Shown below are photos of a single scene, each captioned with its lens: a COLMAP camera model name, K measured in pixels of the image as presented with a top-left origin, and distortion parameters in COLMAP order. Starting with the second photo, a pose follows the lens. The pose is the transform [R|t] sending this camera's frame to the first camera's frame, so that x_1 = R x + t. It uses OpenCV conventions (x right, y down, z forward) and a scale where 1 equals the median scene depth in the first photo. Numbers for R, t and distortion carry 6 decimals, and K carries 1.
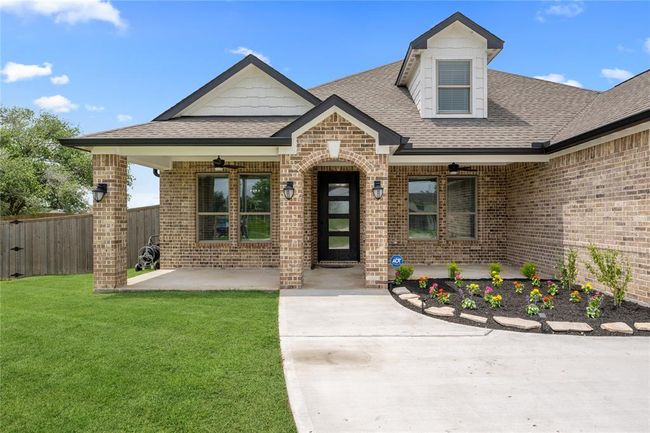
lens RADIAL K [[387.5, 0, 338.3], [0, 387.5, 216.2], [0, 0, 1]] dist [0.013604, -0.000314]
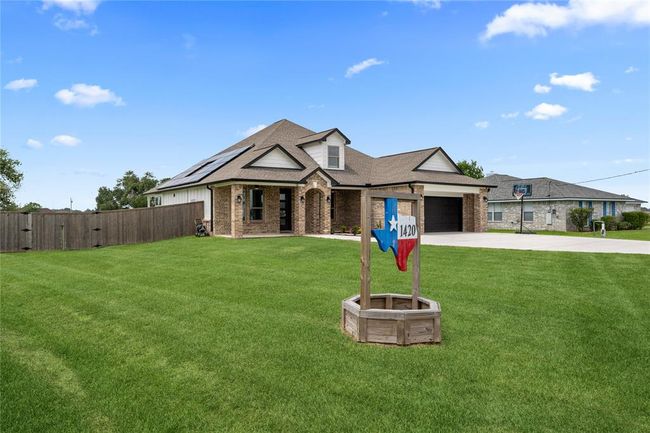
lens RADIAL K [[432.2, 0, 325.9], [0, 432.2, 216.3], [0, 0, 1]] dist [-0.030740, 0.000348]
pose [[0.812761, -0.006966, 0.582556, -1.554673], [0.002414, 0.999960, 0.008589, 0.023651], [-0.582593, -0.005575, 0.812745, -1.390671]]
